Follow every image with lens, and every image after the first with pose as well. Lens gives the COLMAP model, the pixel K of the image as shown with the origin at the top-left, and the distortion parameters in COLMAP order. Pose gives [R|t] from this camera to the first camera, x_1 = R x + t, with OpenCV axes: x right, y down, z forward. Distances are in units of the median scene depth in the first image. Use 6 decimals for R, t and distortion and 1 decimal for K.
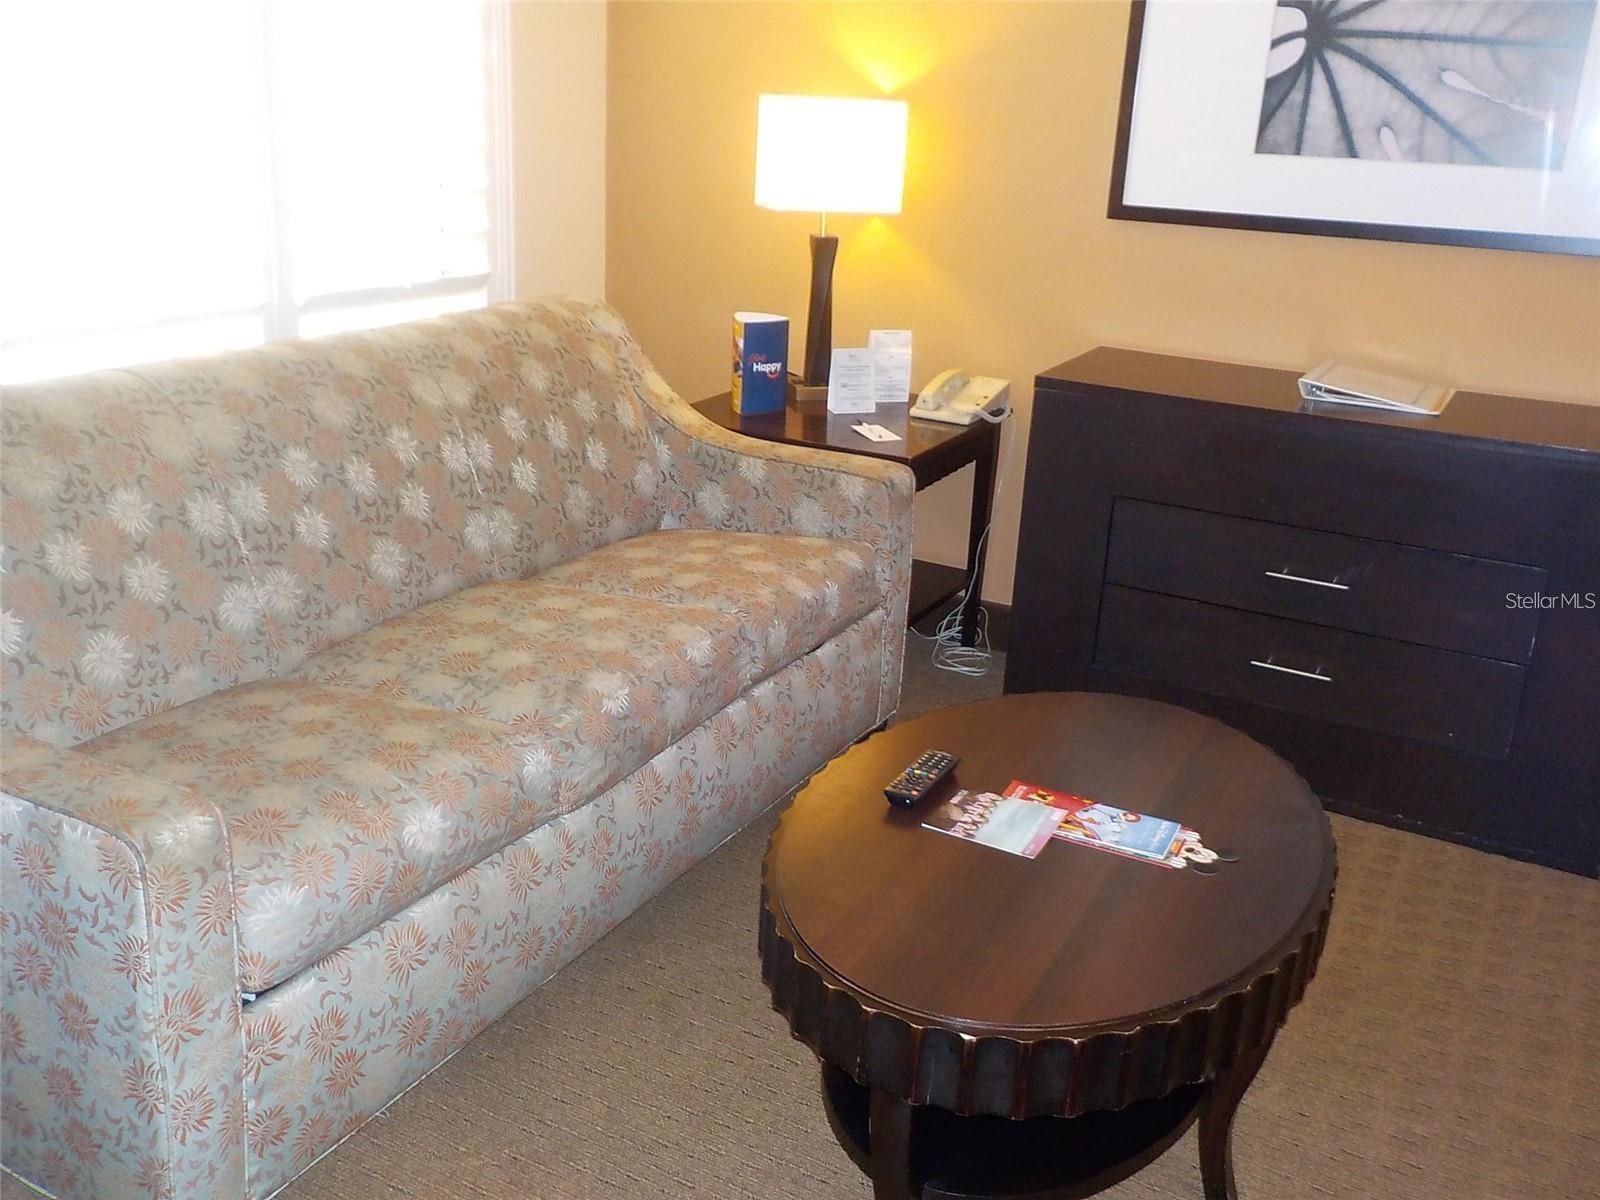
lens RADIAL K [[1532.5, 0, 800.0], [0, 1532.5, 600.0], [0, 0, 1]] dist [0.080218, 0.003995]
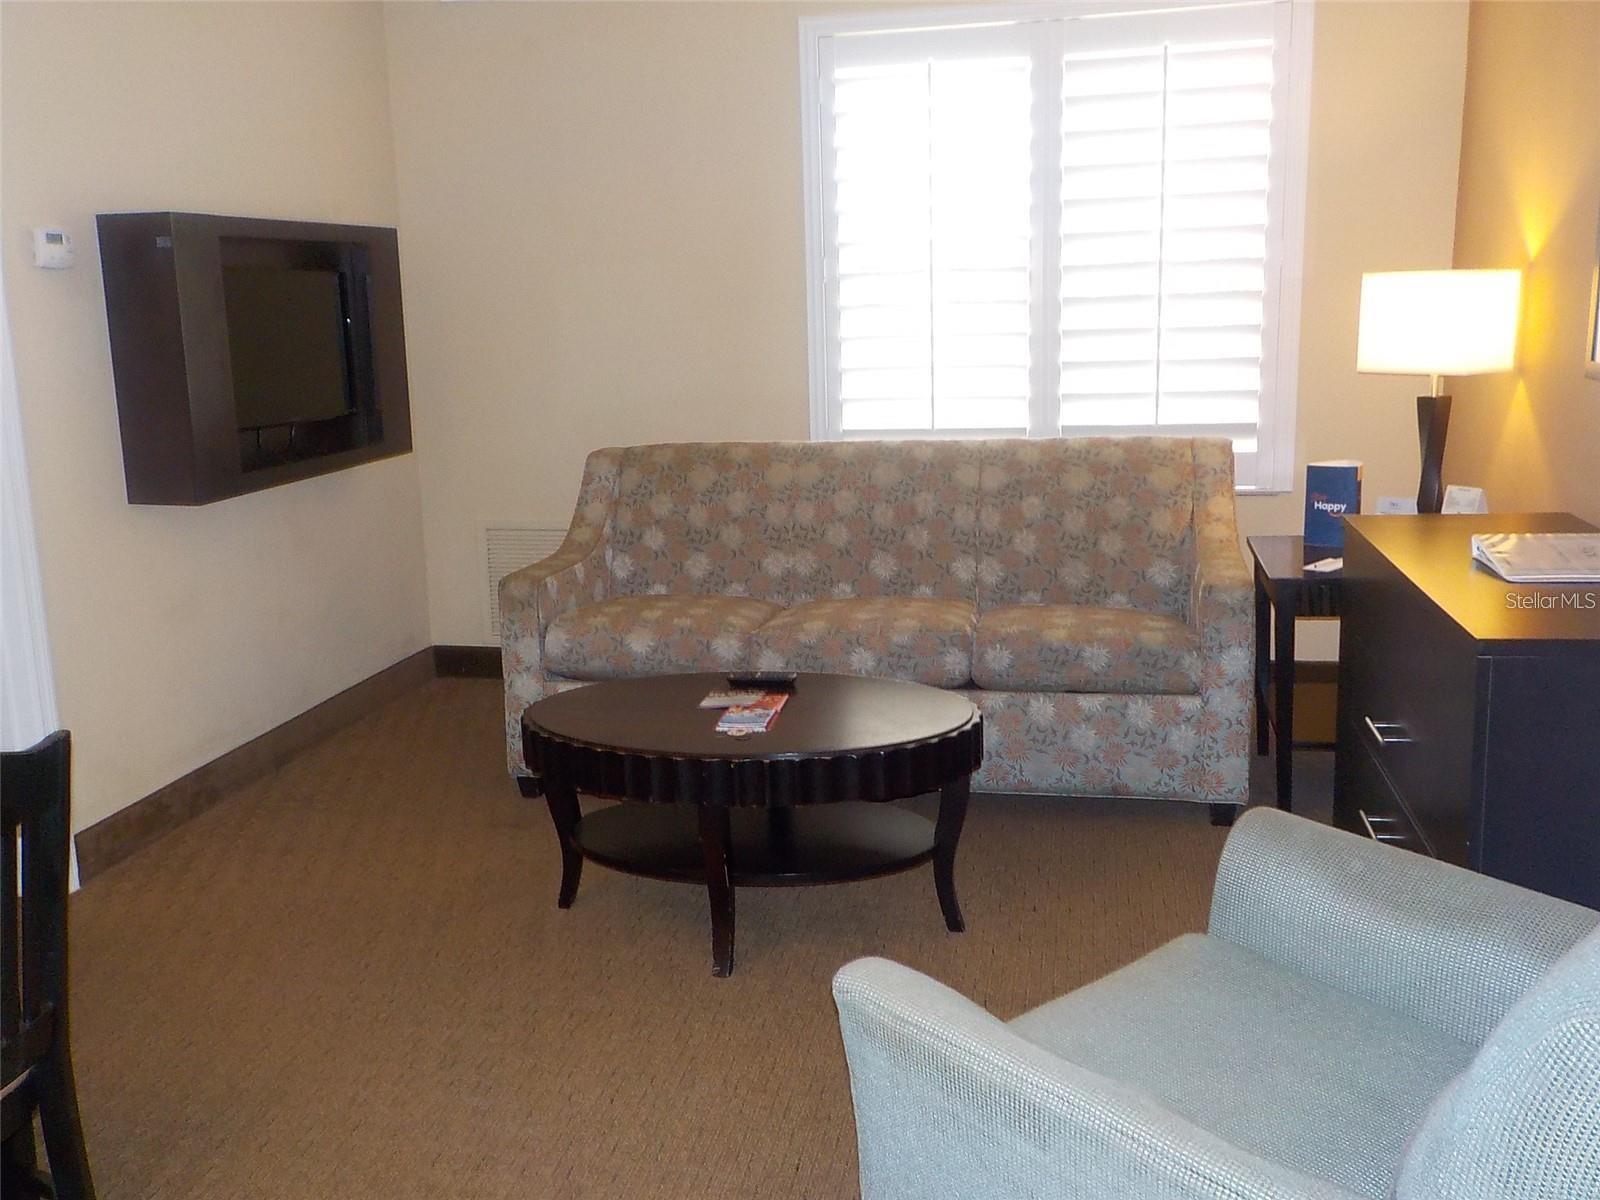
lens RADIAL K [[1532.5, 0, 800.0], [0, 1532.5, 600.0], [0, 0, 1]] dist [0.080218, 0.003995]
pose [[0.288678, 0.119074, -0.949993, 1.268108], [-0.277635, 0.960013, 0.035964, -0.024512], [0.916288, 0.253370, 0.310194, 0.408632]]
